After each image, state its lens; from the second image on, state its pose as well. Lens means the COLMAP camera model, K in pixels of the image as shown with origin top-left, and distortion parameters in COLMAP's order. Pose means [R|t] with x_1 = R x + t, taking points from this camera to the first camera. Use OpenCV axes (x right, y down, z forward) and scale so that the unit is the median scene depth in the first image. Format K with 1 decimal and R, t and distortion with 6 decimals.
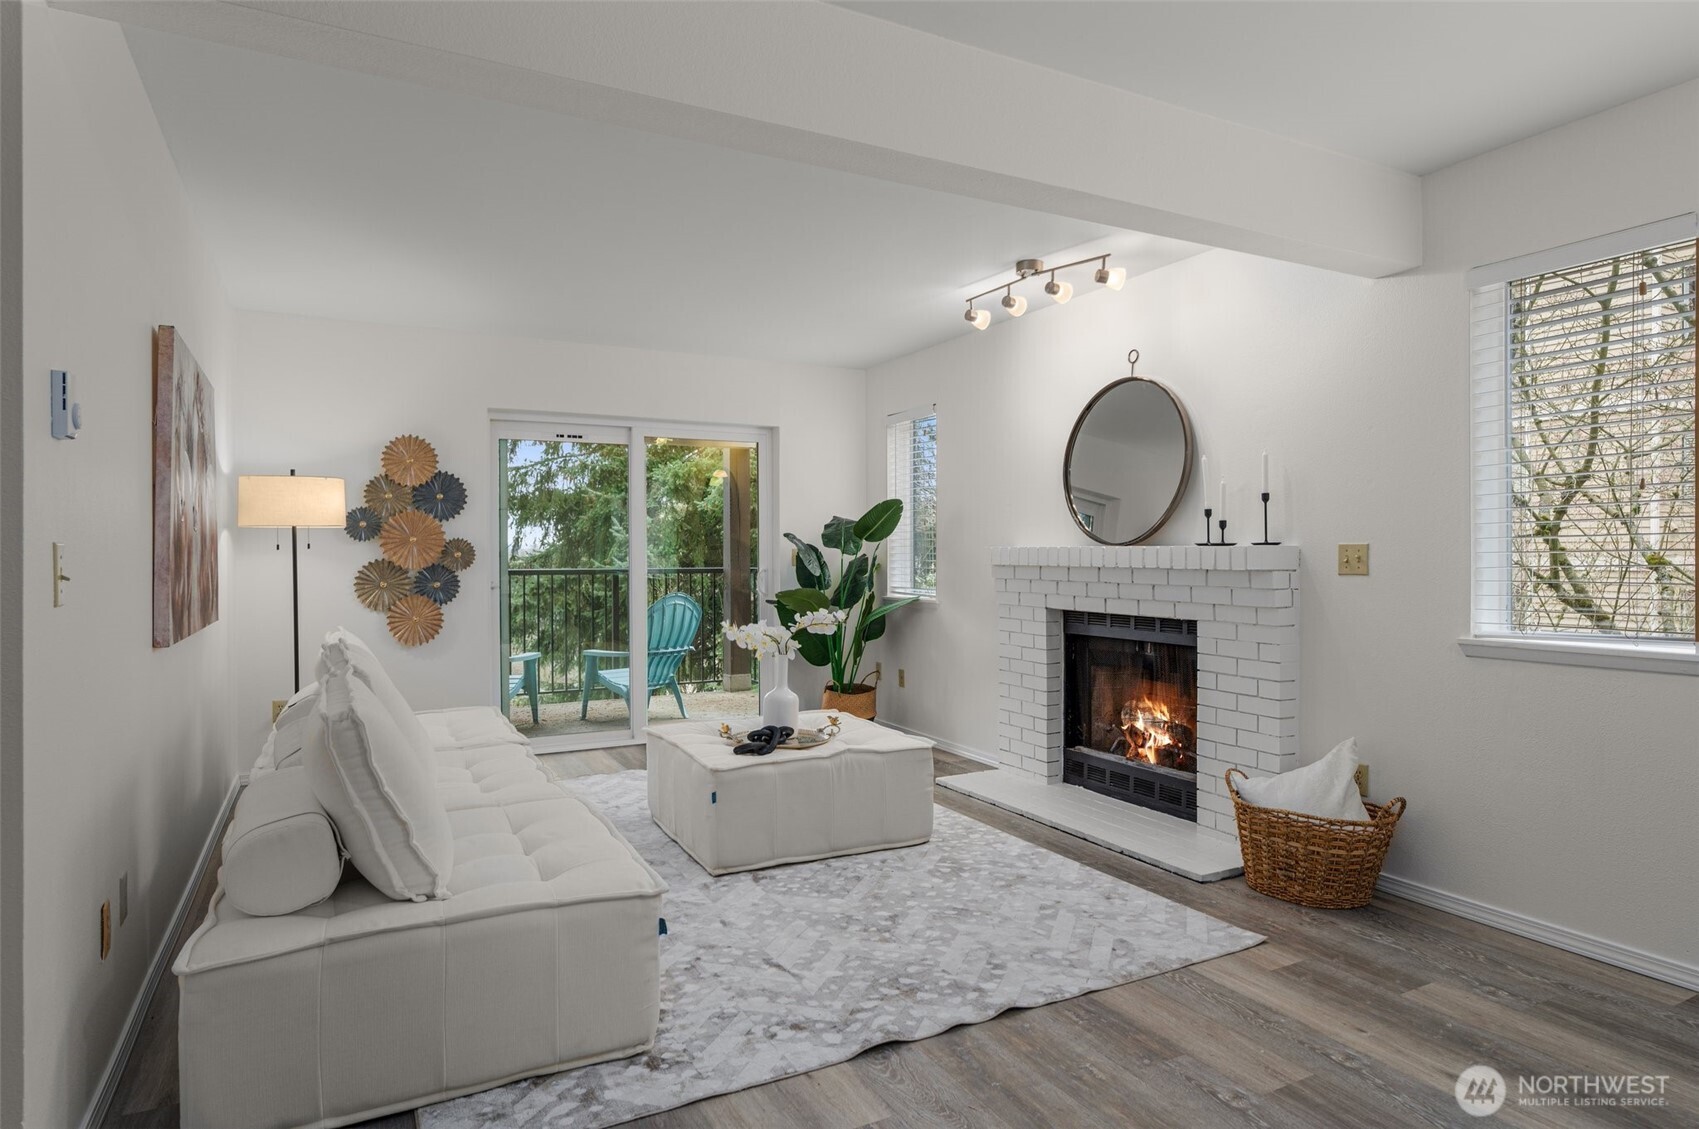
lens RADIAL K [[968.1, 0, 849.5], [0, 968.1, 564.5], [0, 0, 1]] dist [0.002539, -0.001067]
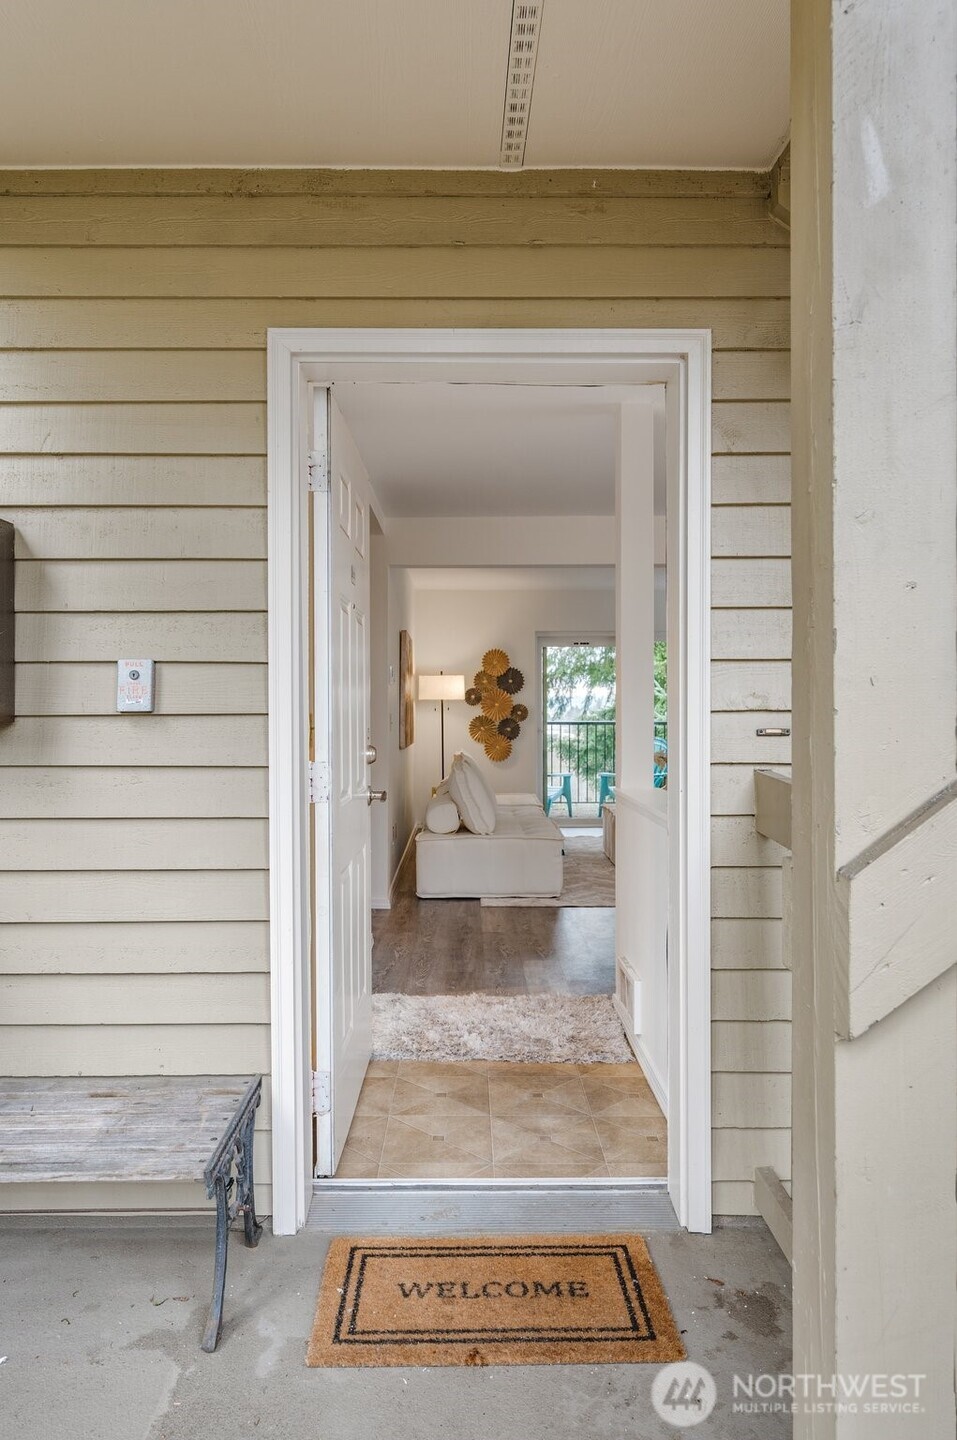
lens RADIAL K [[968.0, 0, 478.5], [0, 968.0, 720.0], [0, 0, 1]] dist [0.000566, 0.000146]
pose [[0.889540, 0.004609, -0.456834, 0.482924], [-0.002557, 0.999984, 0.005110, -0.007991], [0.456850, -0.003377, 0.889537, -0.882555]]
